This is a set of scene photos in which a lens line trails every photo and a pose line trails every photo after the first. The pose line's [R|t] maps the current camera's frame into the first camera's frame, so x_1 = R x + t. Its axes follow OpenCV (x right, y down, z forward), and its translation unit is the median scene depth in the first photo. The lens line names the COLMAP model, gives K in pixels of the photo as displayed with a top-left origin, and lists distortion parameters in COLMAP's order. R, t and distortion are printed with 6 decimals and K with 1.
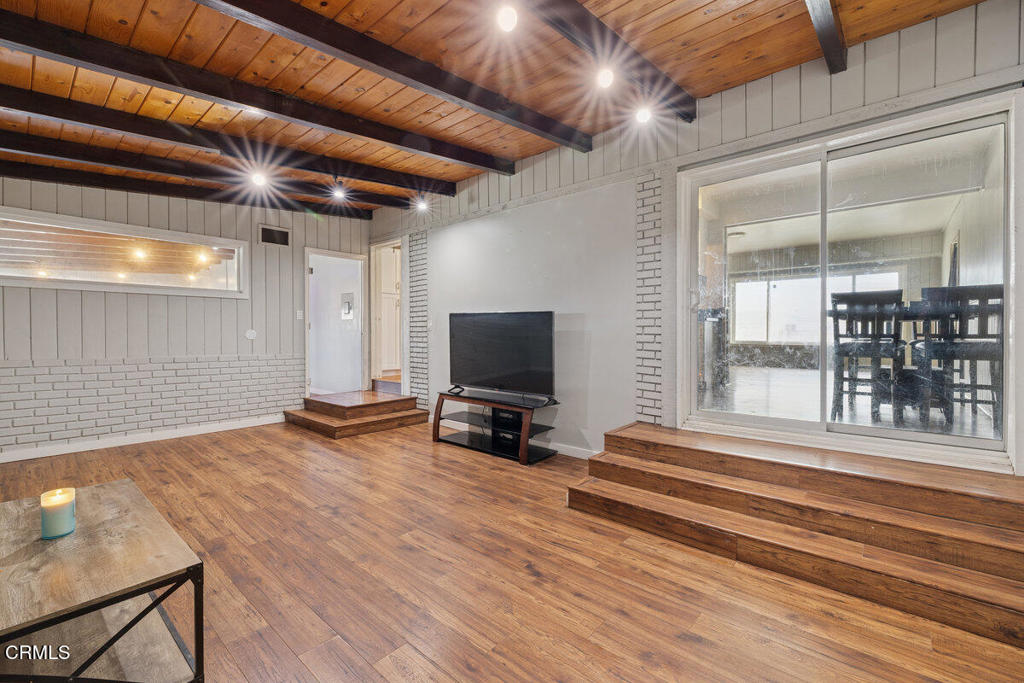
lens RADIAL K [[432.3, 0, 508.7], [0, 432.3, 334.3], [0, 0, 1]] dist [-0.003882, 0.000838]
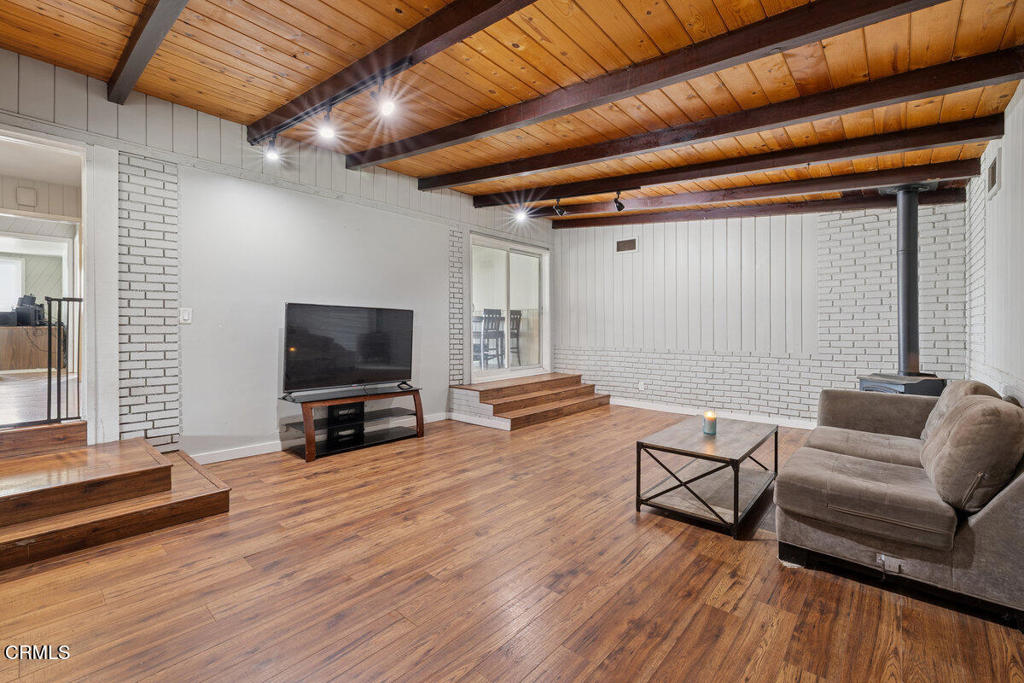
lens RADIAL K [[432.3, 0, 507.3], [0, 432.3, 335.6], [0, 0, 1]] dist [-0.003882, 0.000838]
pose [[0.017319, -0.022974, 0.999586, -1.296047], [-0.005019, 0.999721, 0.023064, -0.013265], [-0.999837, -0.005416, 0.017199, 0.812854]]
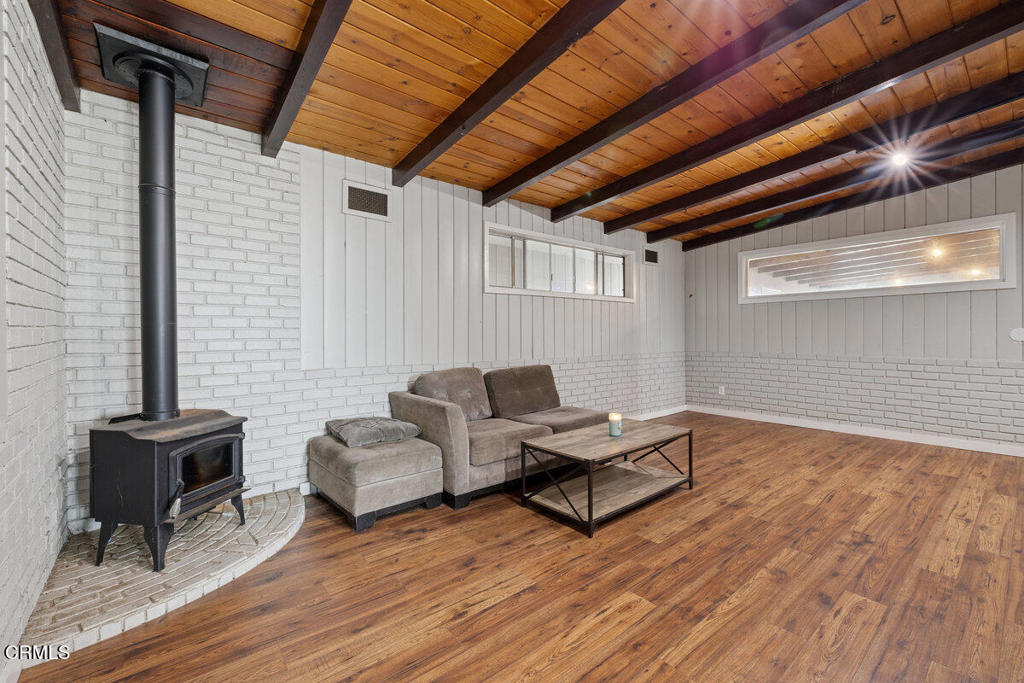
lens RADIAL K [[432.3, 0, 514.8], [0, 432.3, 339.3], [0, 0, 1]] dist [-0.003882, 0.000838]
pose [[-0.154668, 0.006140, -0.987947, 0.425612], [0.002317, 0.999980, 0.005852, 0.003047], [0.987964, -0.001384, -0.154680, 0.365847]]
